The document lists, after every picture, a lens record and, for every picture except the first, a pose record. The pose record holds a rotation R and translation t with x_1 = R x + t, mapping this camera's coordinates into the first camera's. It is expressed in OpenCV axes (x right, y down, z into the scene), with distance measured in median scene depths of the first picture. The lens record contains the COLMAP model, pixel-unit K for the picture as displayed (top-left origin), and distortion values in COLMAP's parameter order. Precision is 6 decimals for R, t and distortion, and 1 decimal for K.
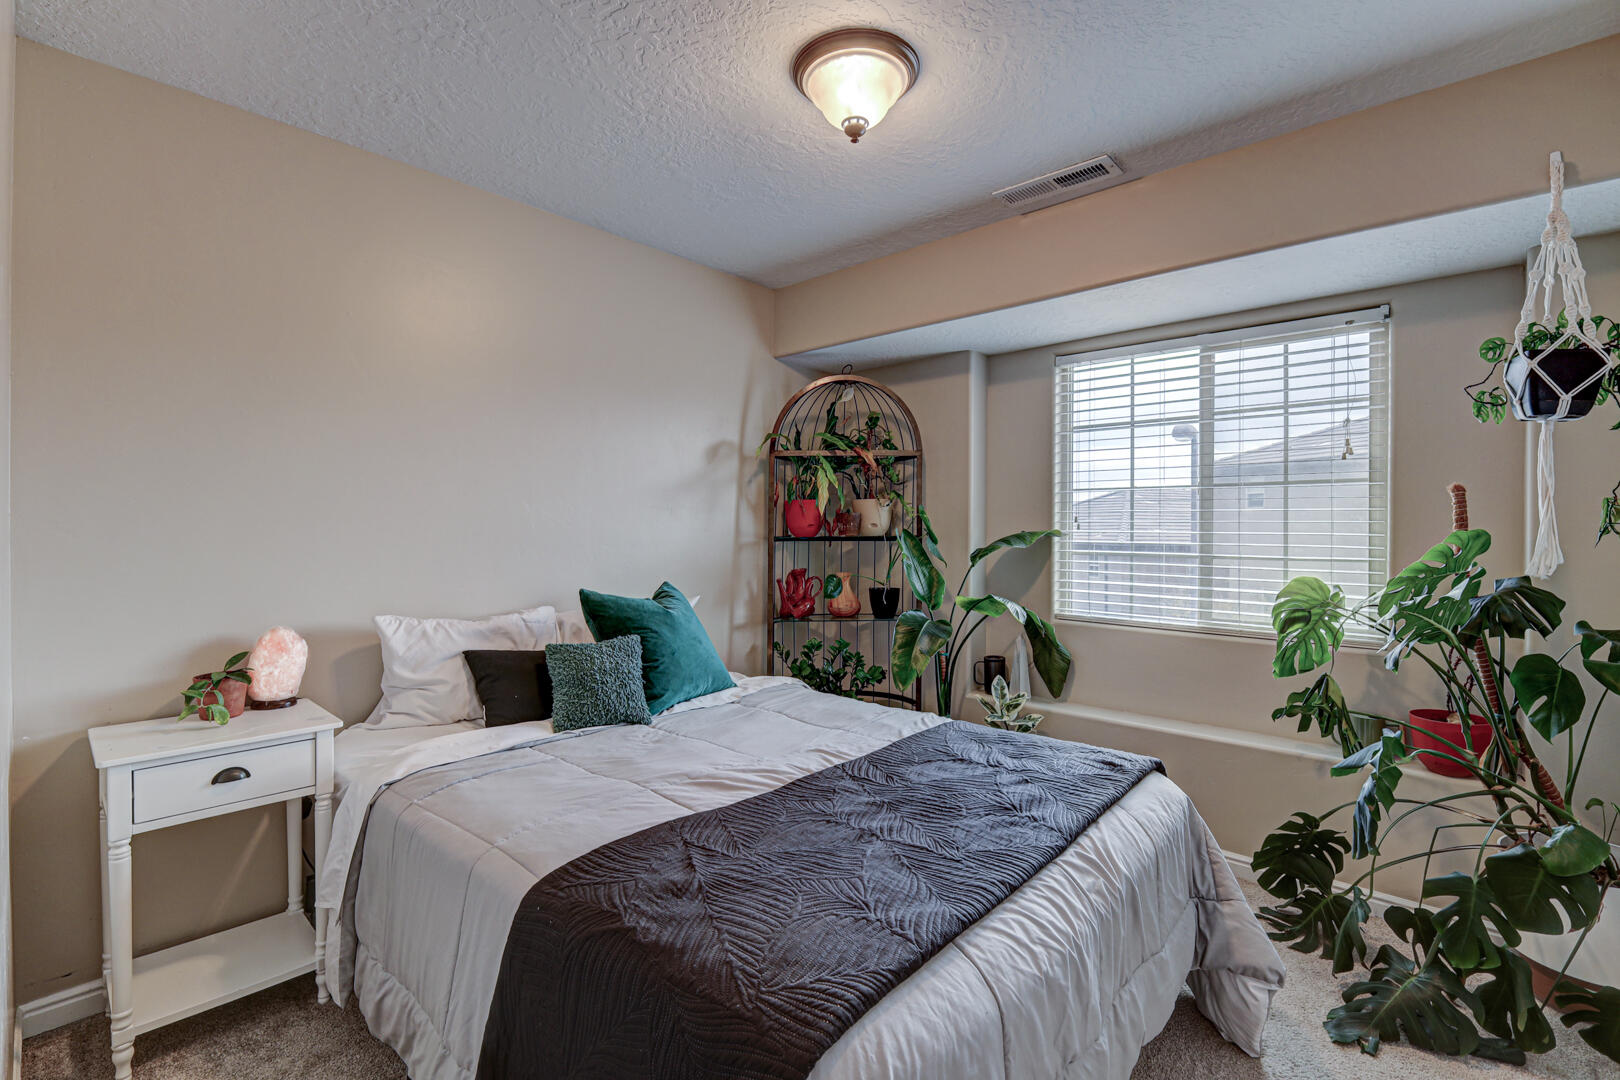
lens RADIAL K [[702.9, 0, 806.4], [0, 702.9, 532.7], [0, 0, 1]] dist [-0.000567, -0.000047]
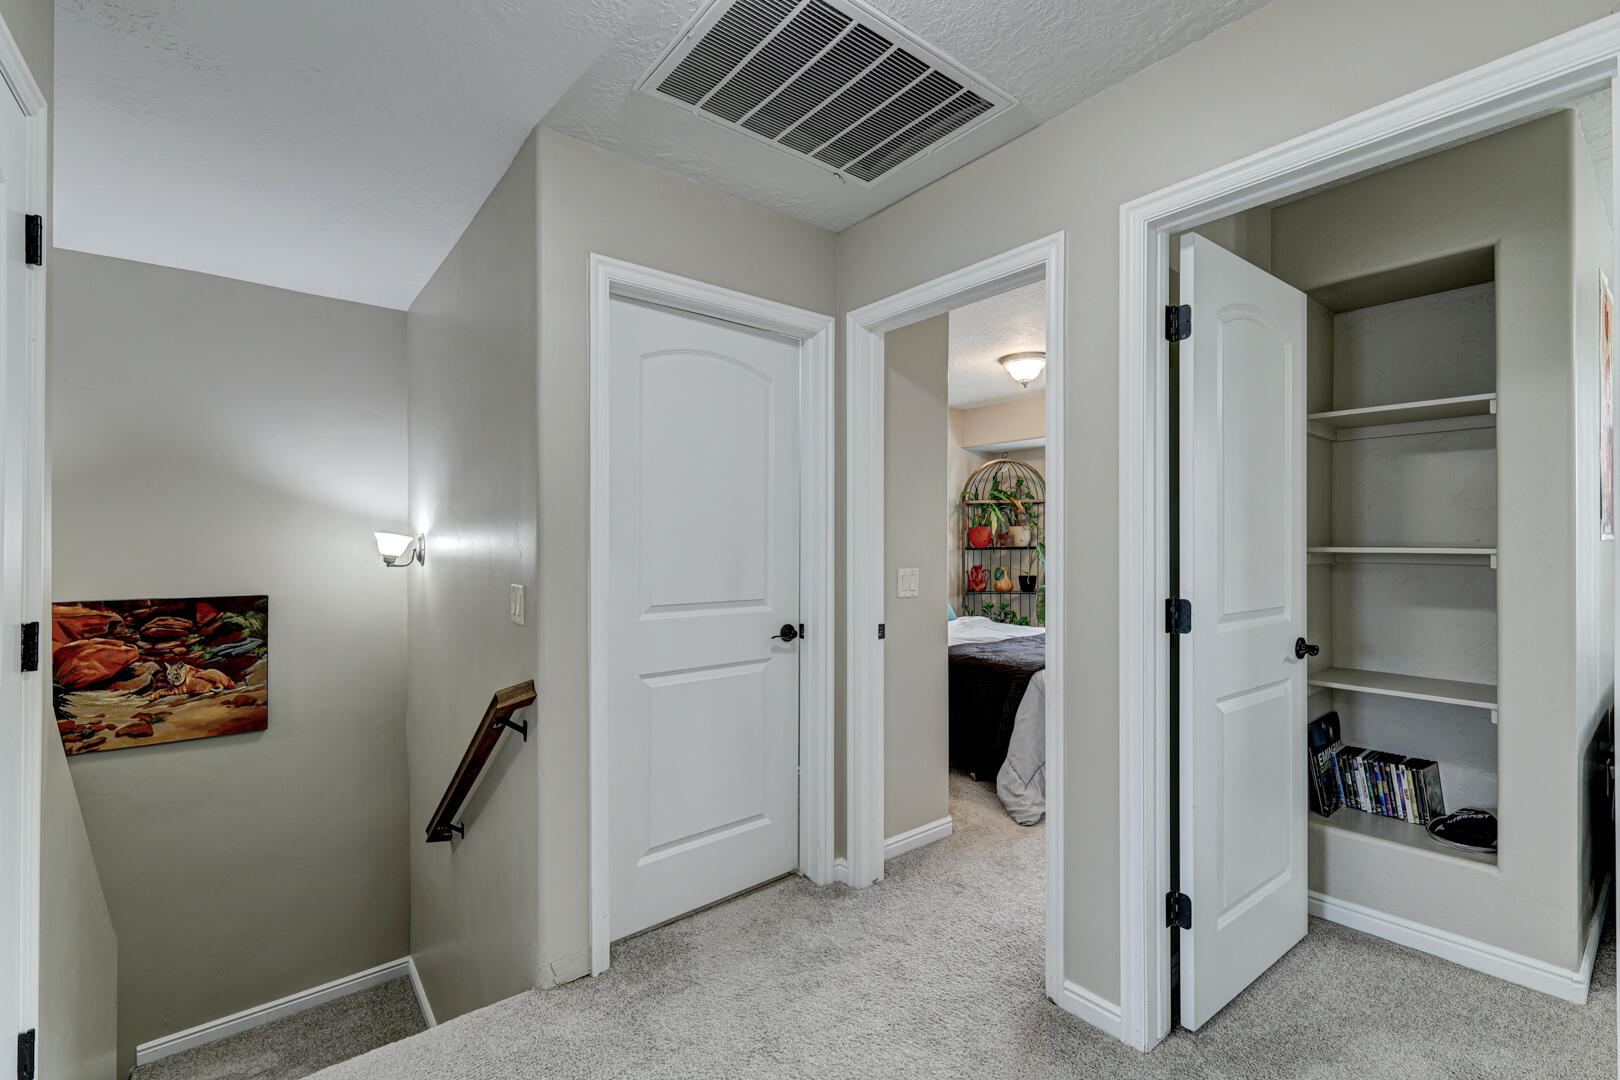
lens RADIAL K [[702.9, 0, 779.4], [0, 702.9, 547.6], [0, 0, 1]] dist [-0.000567, -0.000047]
pose [[0.983010, -0.006778, -0.183427, -0.184878], [0.005172, 0.999944, -0.009234, 0.020815], [0.183479, 0.008128, 0.982990, -0.894033]]
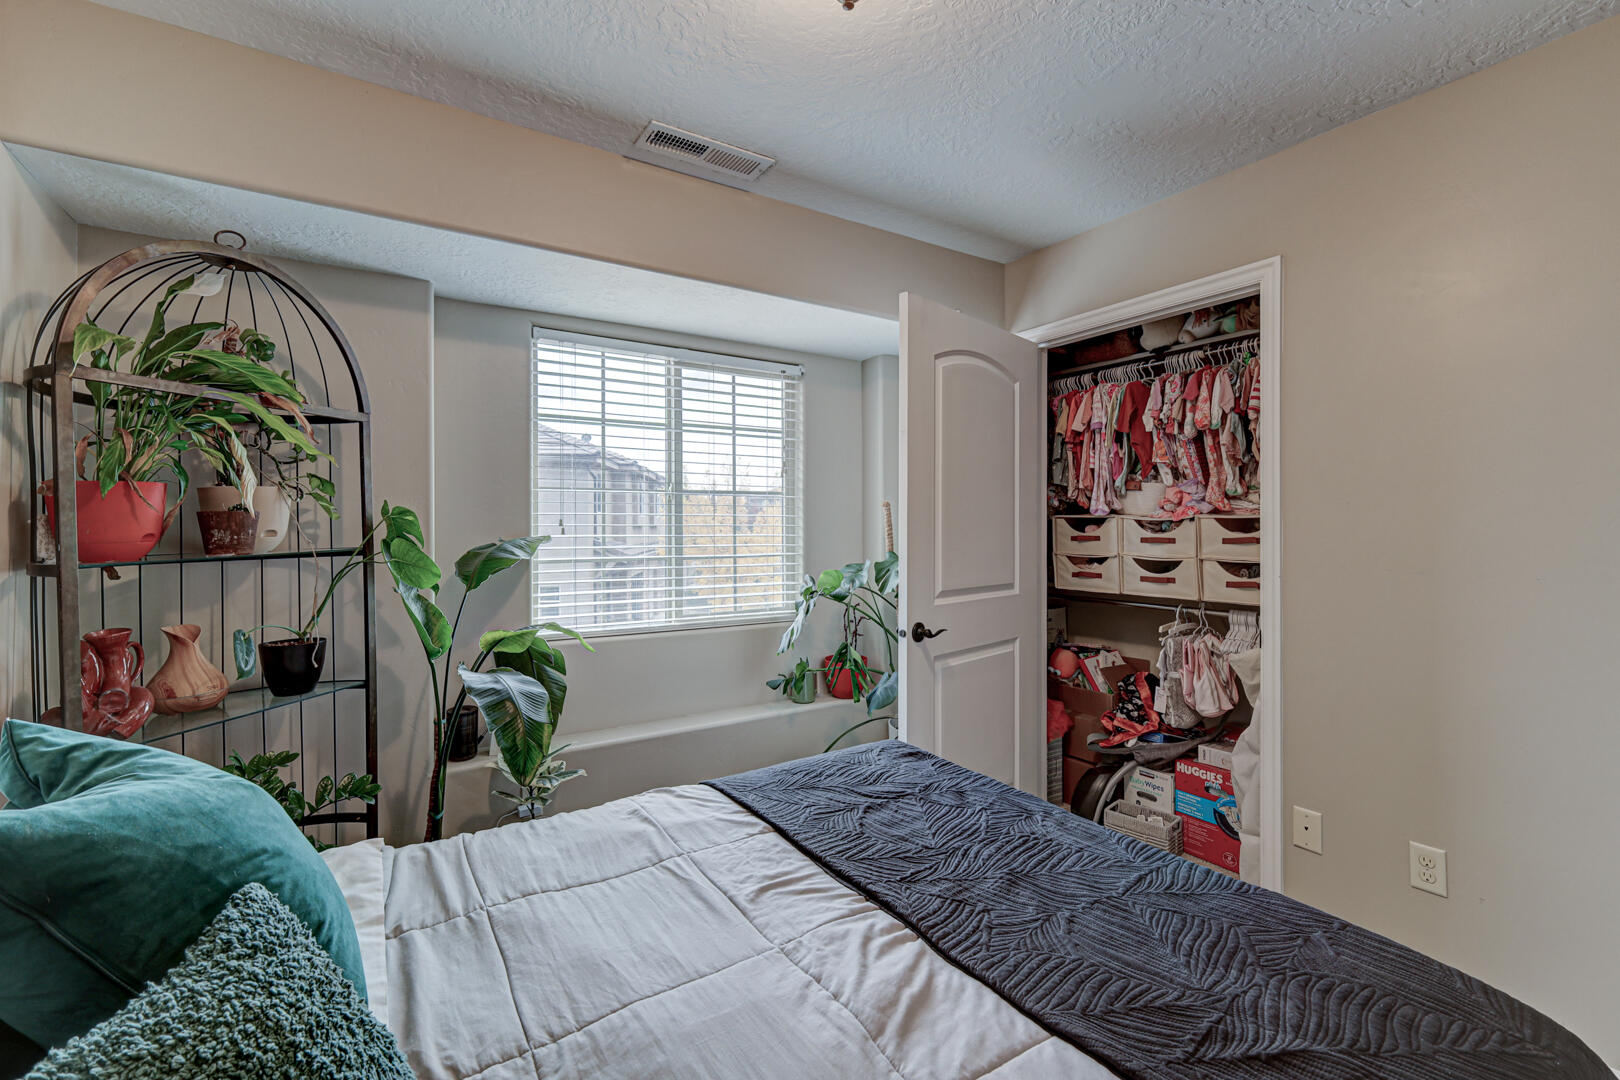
lens RADIAL K [[702.9, 0, 769.2], [0, 702.9, 532.1], [0, 0, 1]] dist [-0.000567, -0.000047]
pose [[0.278215, -0.018107, 0.960348, -0.334764], [0.008219, 0.999831, 0.016471, -0.016922], [-0.960484, 0.003311, 0.278317, 0.456967]]
